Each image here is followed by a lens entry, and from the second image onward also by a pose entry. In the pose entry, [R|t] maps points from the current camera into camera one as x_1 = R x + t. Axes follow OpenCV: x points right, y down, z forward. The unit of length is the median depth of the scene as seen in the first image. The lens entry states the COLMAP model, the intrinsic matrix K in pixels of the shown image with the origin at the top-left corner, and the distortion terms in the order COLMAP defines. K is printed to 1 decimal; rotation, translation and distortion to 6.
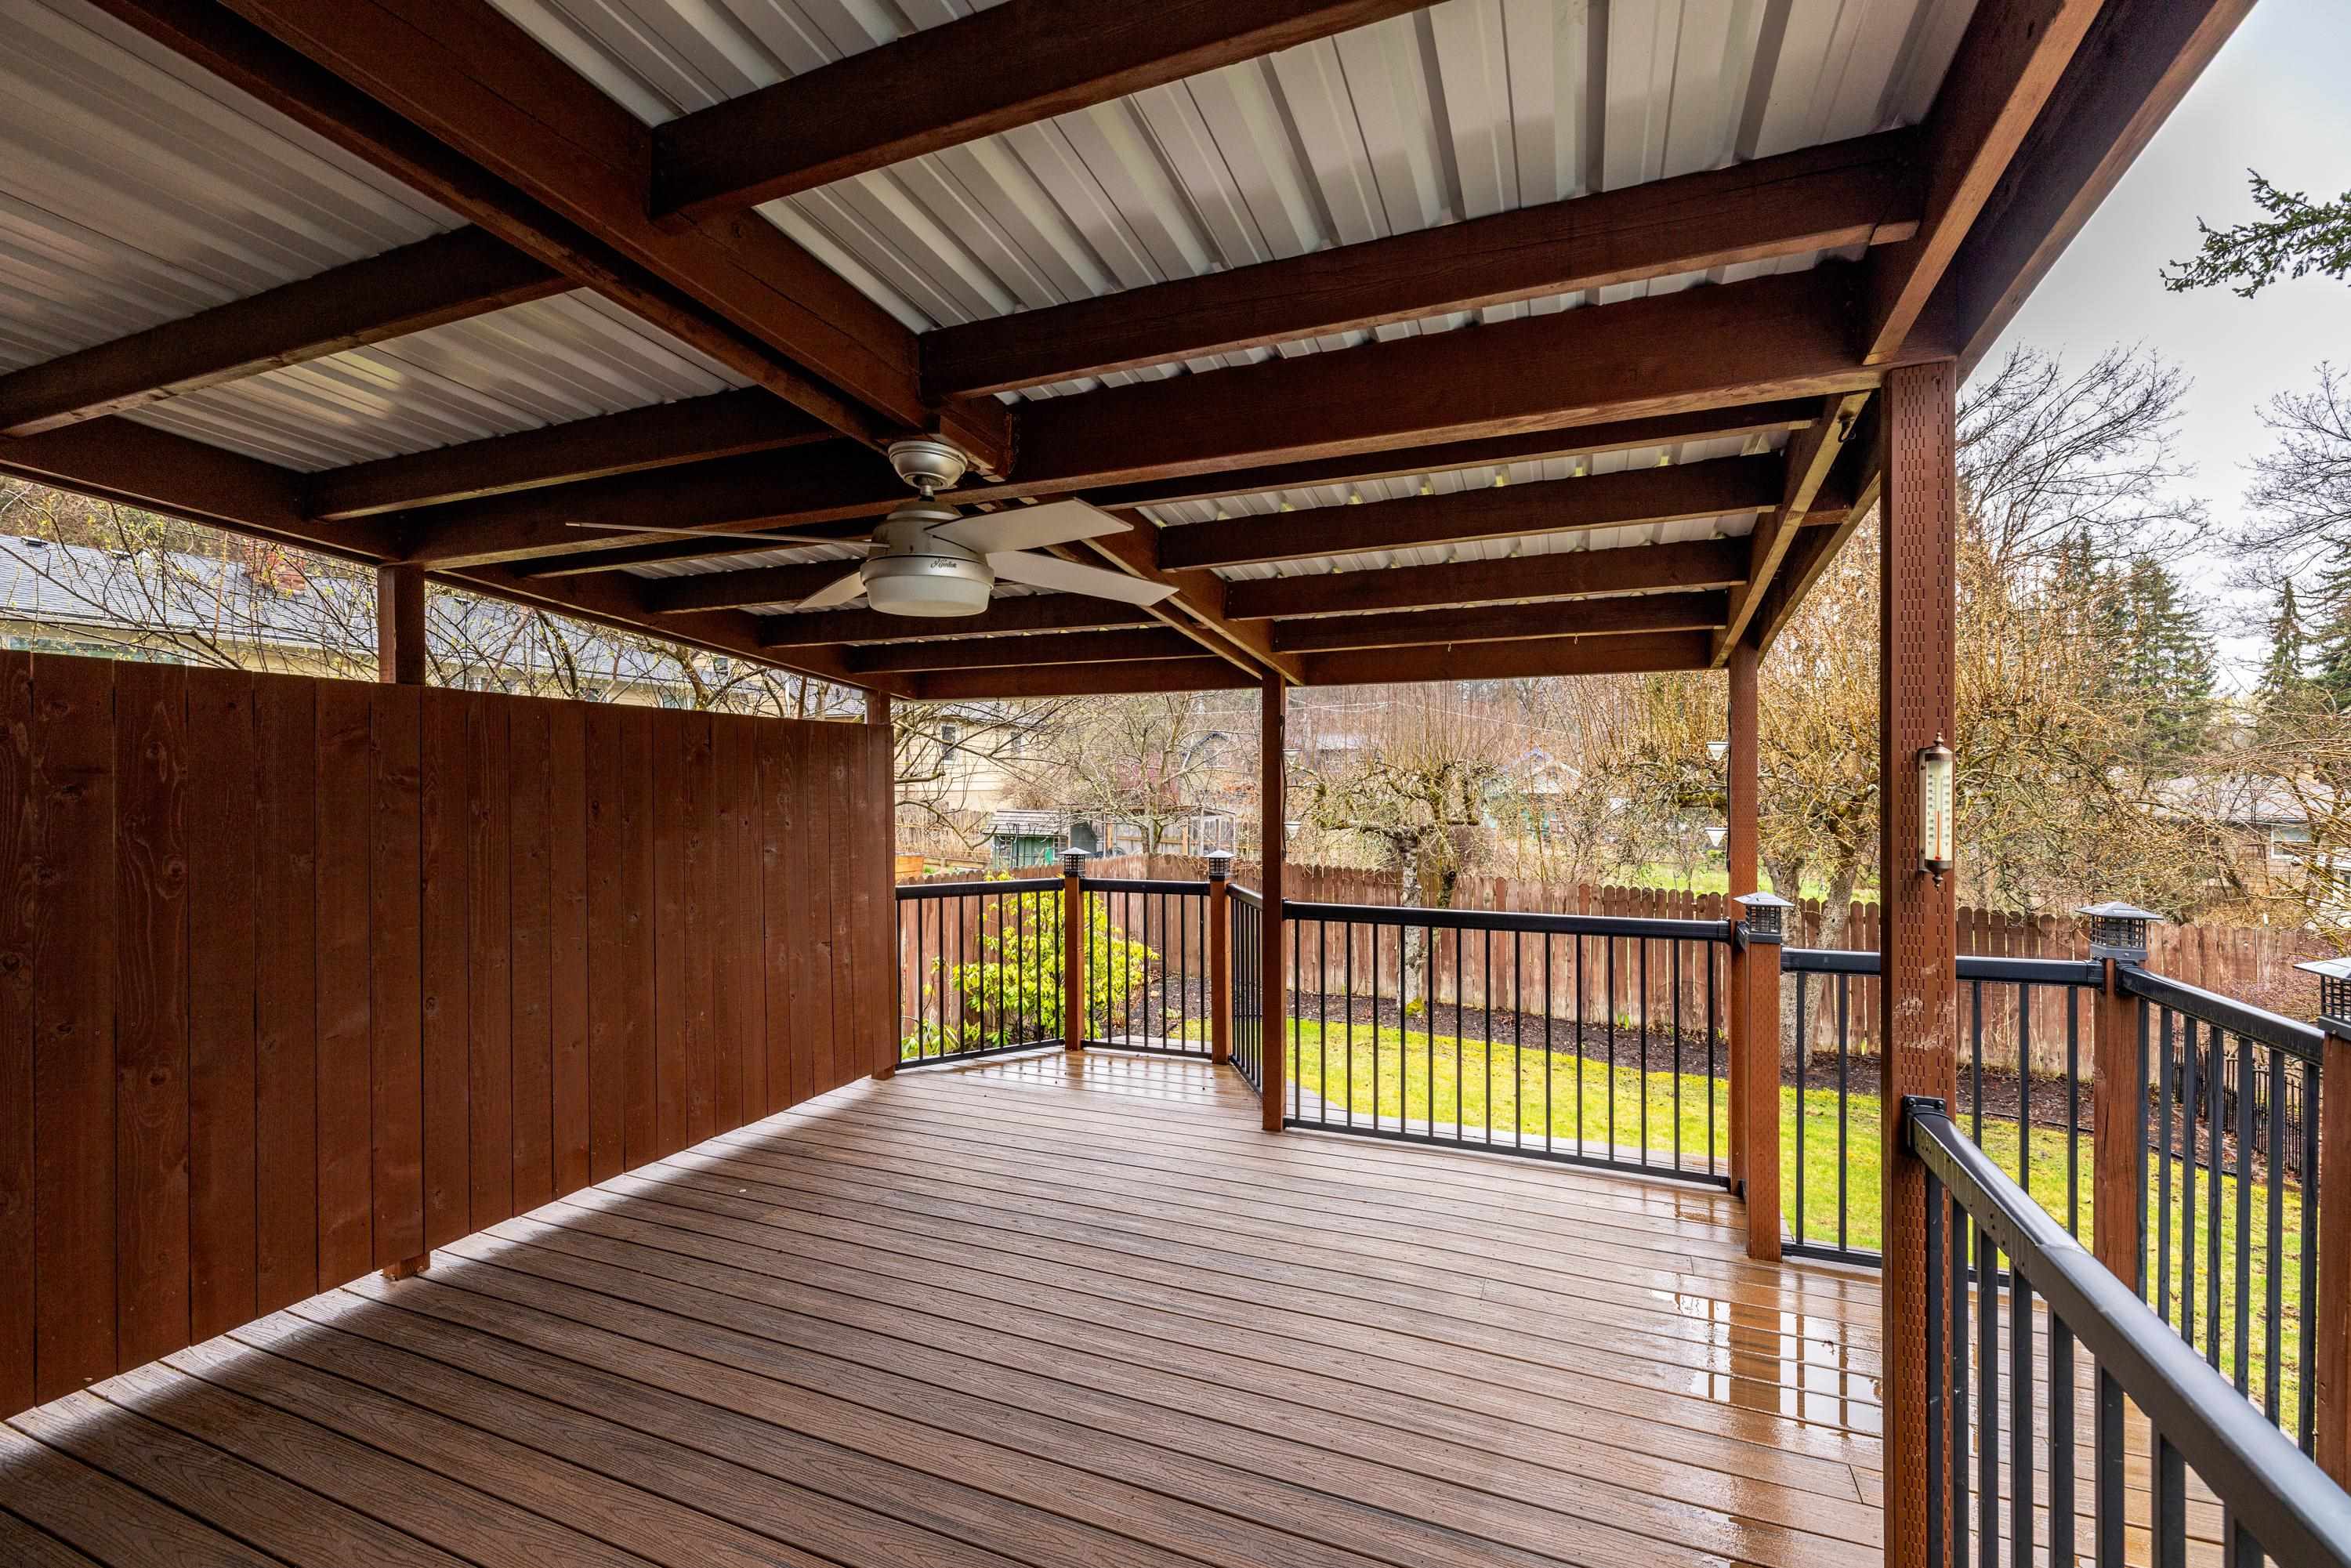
lens RADIAL K [[1007.8, 0, 1185.4], [0, 1007.8, 788.1], [0, 0, 1]] dist [0.002516, 0.000087]
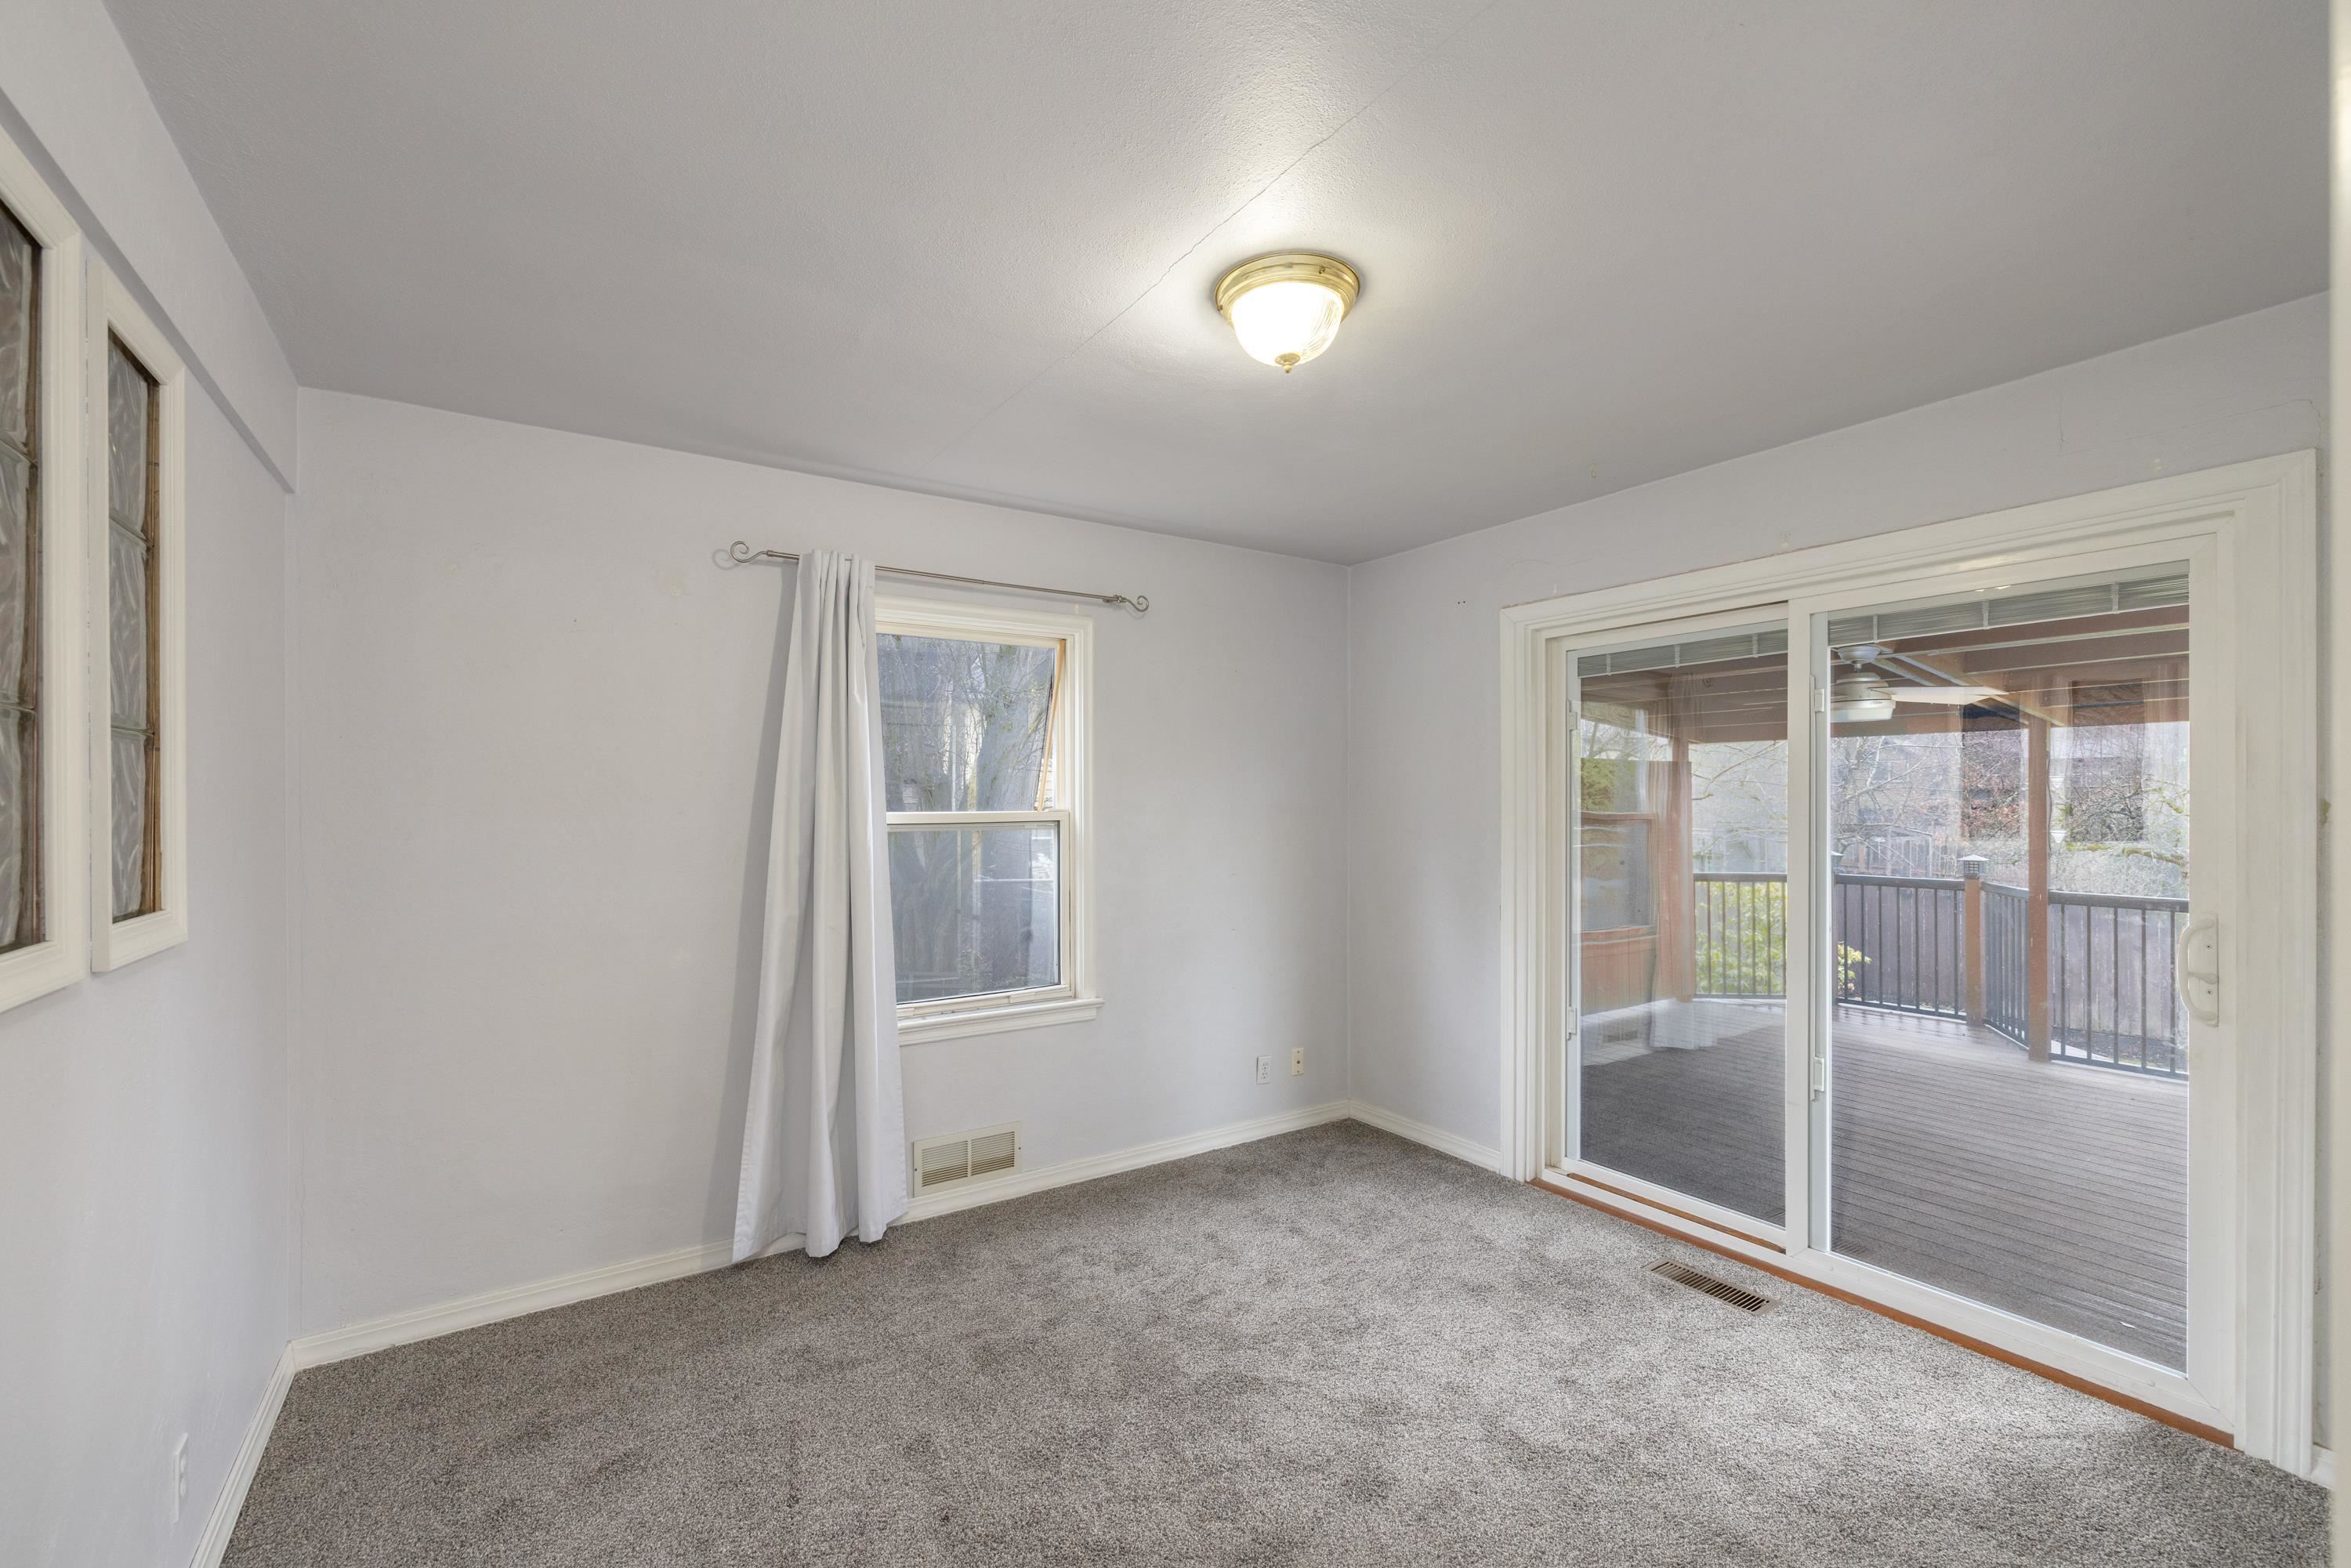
lens RADIAL K [[1007.8, 0, 1160.2], [0, 1007.8, 801.2], [0, 0, 1]] dist [0.002516, 0.000087]
pose [[0.833096, 0.002124, -0.553125, -0.111394], [-0.004311, 0.999987, -0.002652, 0.002933], [0.553112, 0.004594, 0.833094, -0.580913]]
